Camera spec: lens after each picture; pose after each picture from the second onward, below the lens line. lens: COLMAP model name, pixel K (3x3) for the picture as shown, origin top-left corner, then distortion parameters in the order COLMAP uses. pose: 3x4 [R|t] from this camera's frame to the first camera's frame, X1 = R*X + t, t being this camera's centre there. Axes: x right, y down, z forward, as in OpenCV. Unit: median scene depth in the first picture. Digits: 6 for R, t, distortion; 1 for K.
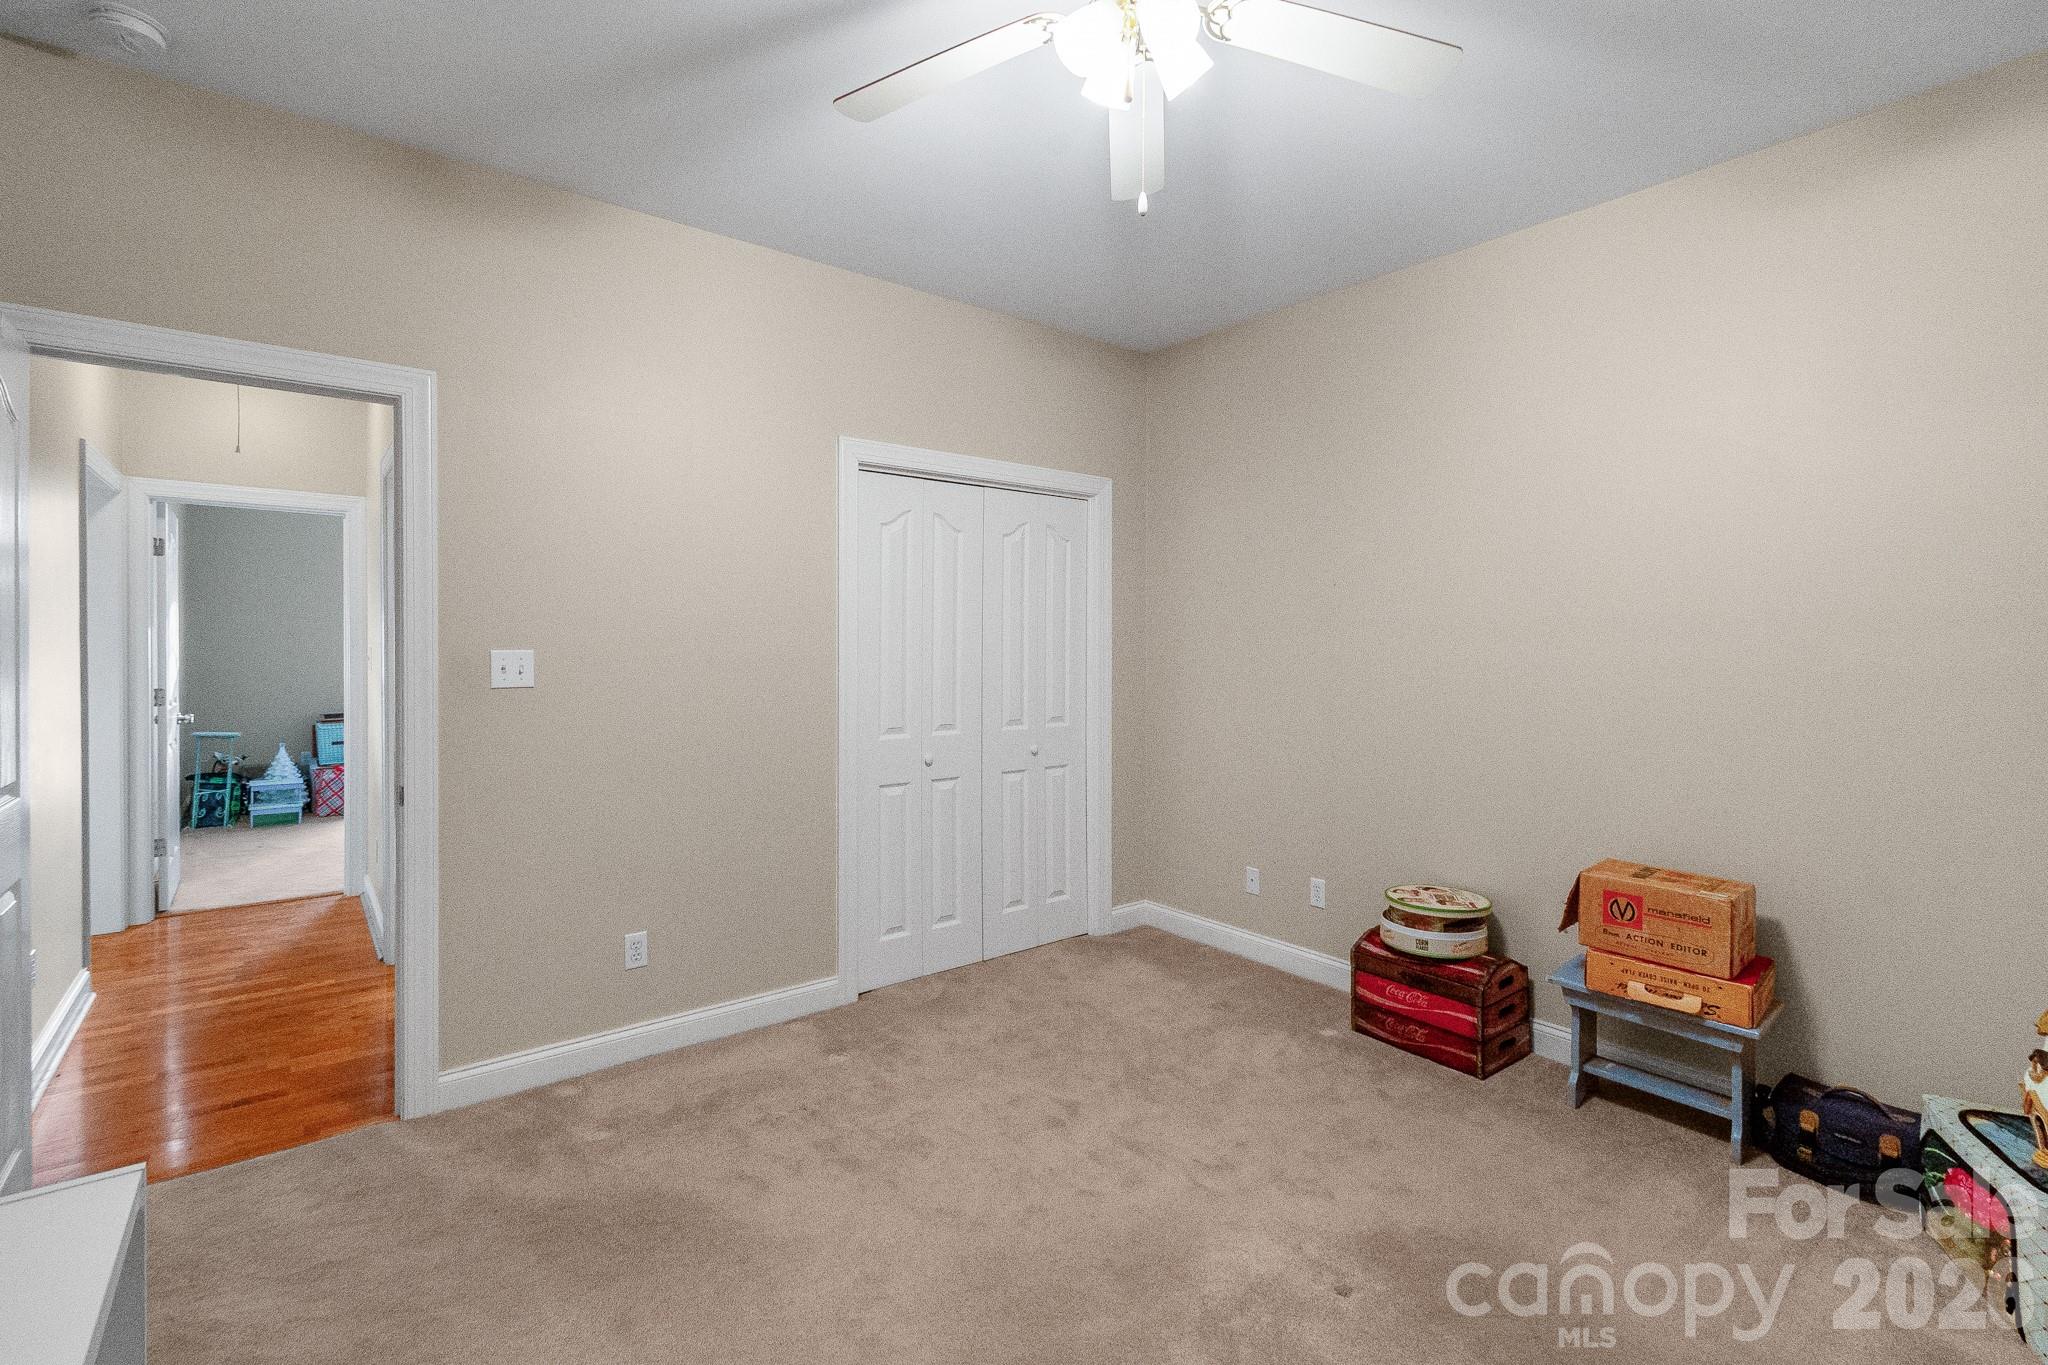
lens RADIAL K [[921.3, 0, 1024.0], [0, 921.3, 682.5], [0, 0, 1]] dist [0.001650, -0.000184]
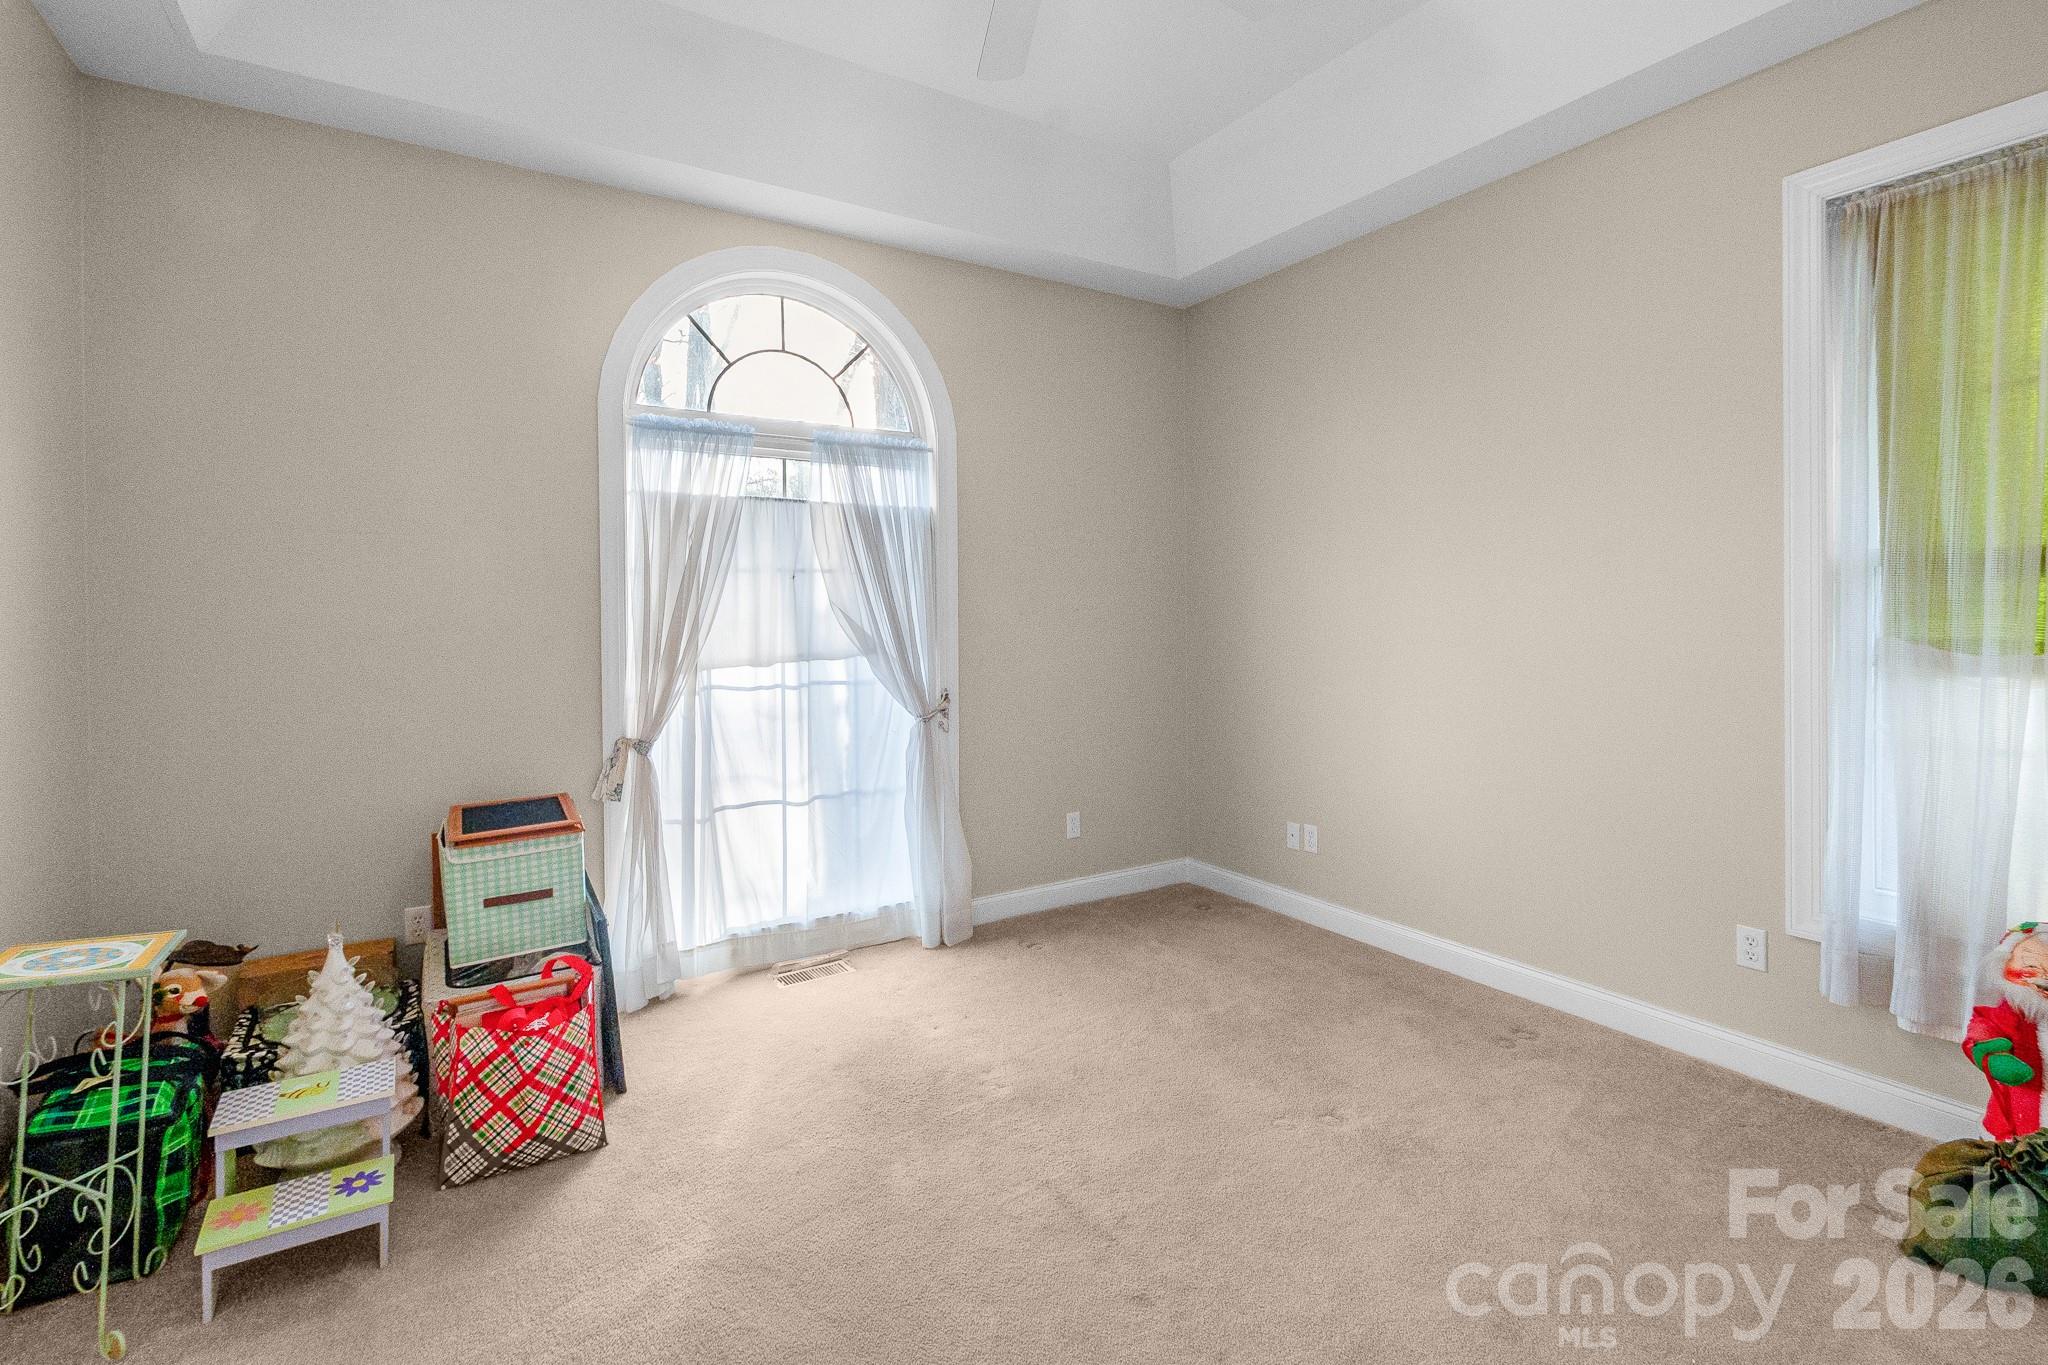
lens RADIAL K [[943.8, 0, 1019.6], [0, 943.8, 645.0], [0, 0, 1]] dist [0.002804, 0.000170]
pose [[0.993627, -0.019127, -0.111079, -0.537268], [0.017608, 0.999738, -0.014647, -0.024253], [0.111330, 0.012597, 0.993704, 0.705726]]
